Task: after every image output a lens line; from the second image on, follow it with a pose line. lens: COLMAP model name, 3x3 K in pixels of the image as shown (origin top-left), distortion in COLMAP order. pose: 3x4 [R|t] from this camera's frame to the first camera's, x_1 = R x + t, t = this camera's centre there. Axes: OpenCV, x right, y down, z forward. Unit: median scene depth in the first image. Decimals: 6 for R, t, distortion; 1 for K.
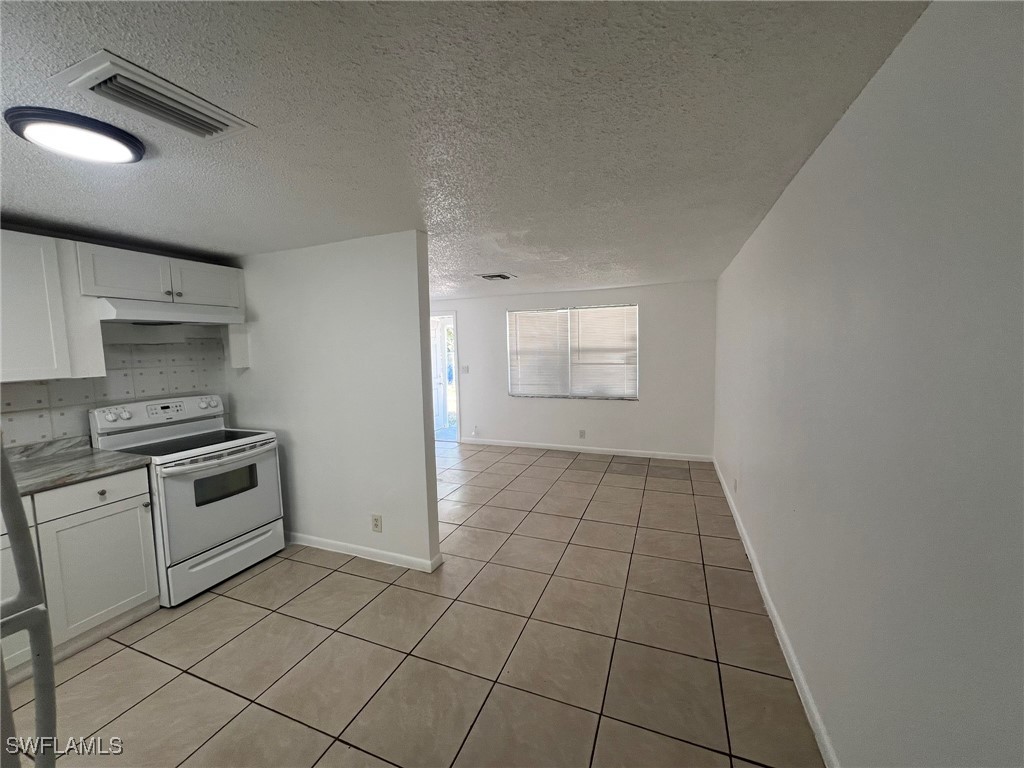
lens RADIAL K [[408.8, 0, 508.0], [0, 408.8, 379.1], [0, 0, 1]] dist [0.000632, -0.000438]
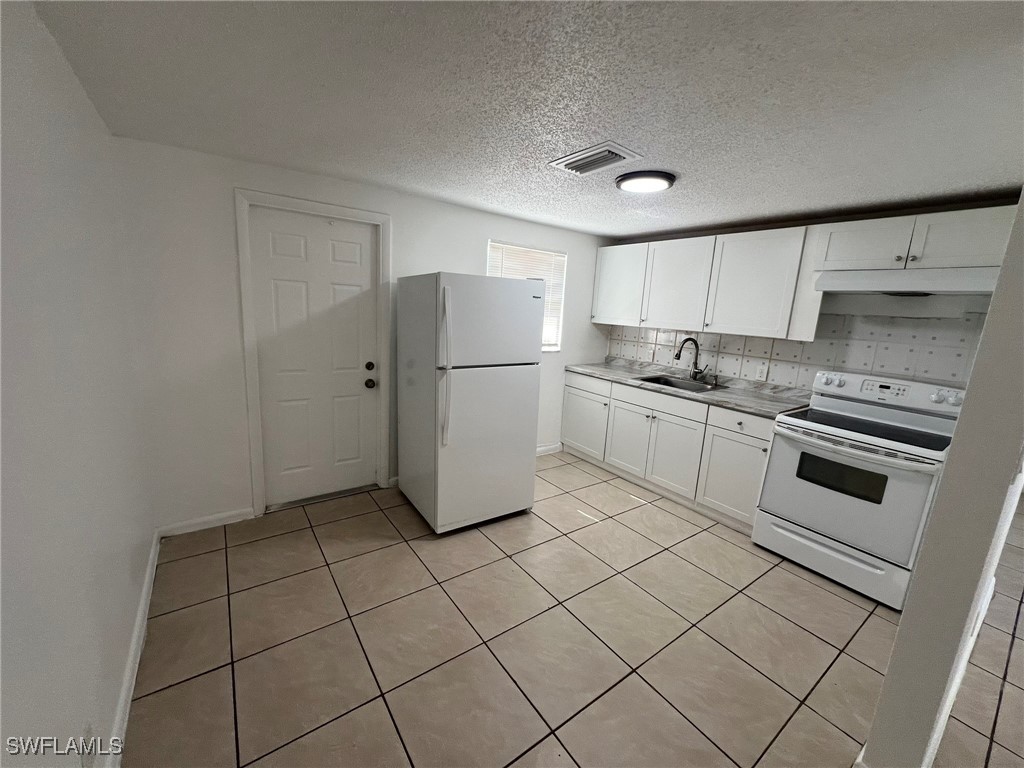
lens RADIAL K [[408.8, 0, 509.0], [0, 408.8, 383.3], [0, 0, 1]] dist [0.000632, -0.000438]
pose [[-0.534746, 0.154345, -0.830797, 0.420212], [-0.115294, 0.960656, 0.252680, -0.082371], [0.837111, 0.230906, -0.495912, 0.845986]]
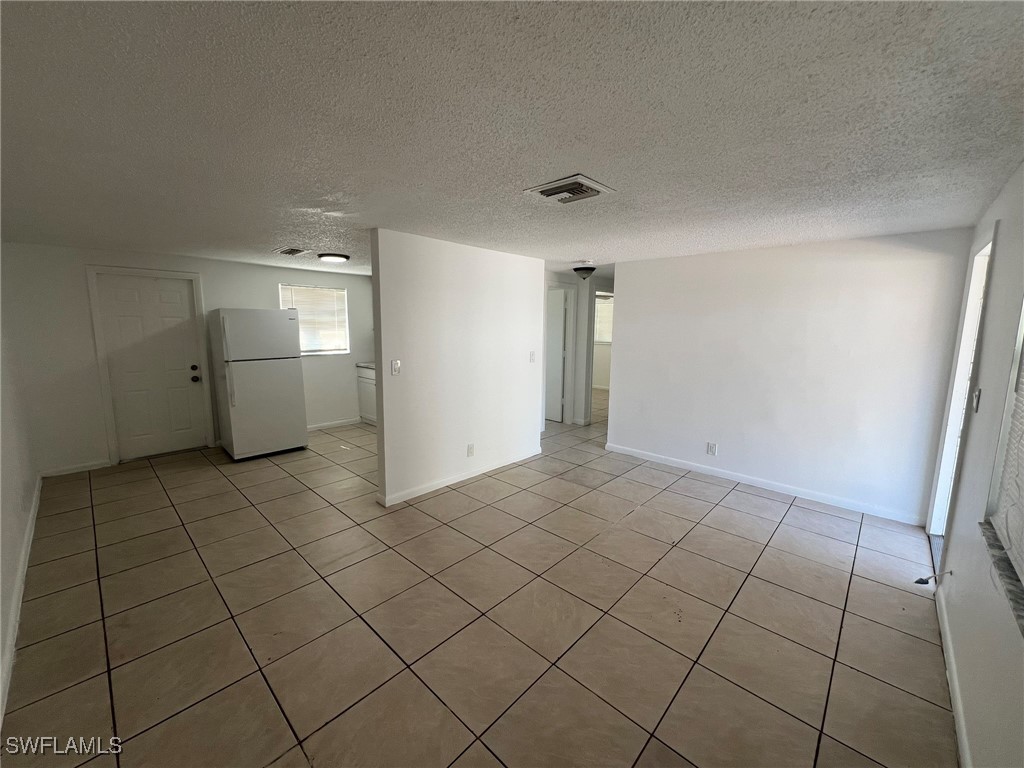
lens RADIAL K [[408.8, 0, 511.2], [0, 408.8, 382.4], [0, 0, 1]] dist [0.000632, -0.000438]
pose [[-0.352695, 0.152628, -0.923207, 0.875889], [-0.079425, 0.978165, 0.192056, -0.193554], [0.932361, 0.141063, -0.332871, 1.919924]]
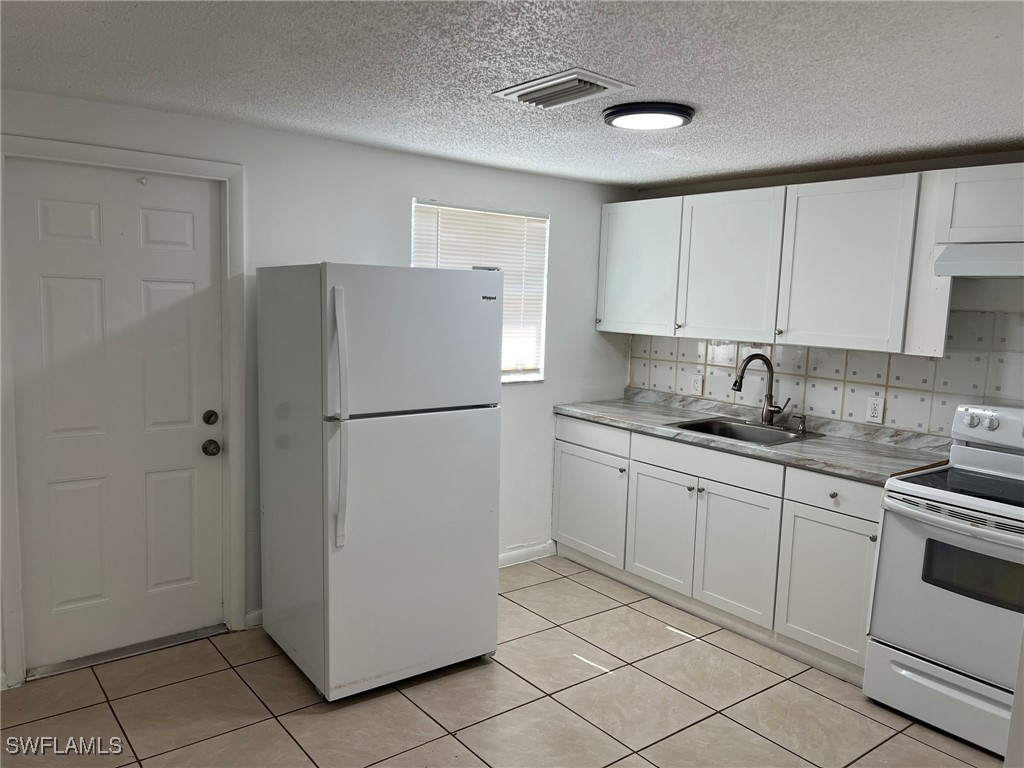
lens RADIAL K [[774.4, 0, 506.8], [0, 774.4, 391.4], [0, 0, 1]] dist [0.039610, -0.027674]
pose [[-0.500422, 0.119755, -0.857460, 0.521280], [-0.095261, 0.976758, 0.192012, -0.130170], [0.860525, 0.177770, -0.477383, 0.965716]]
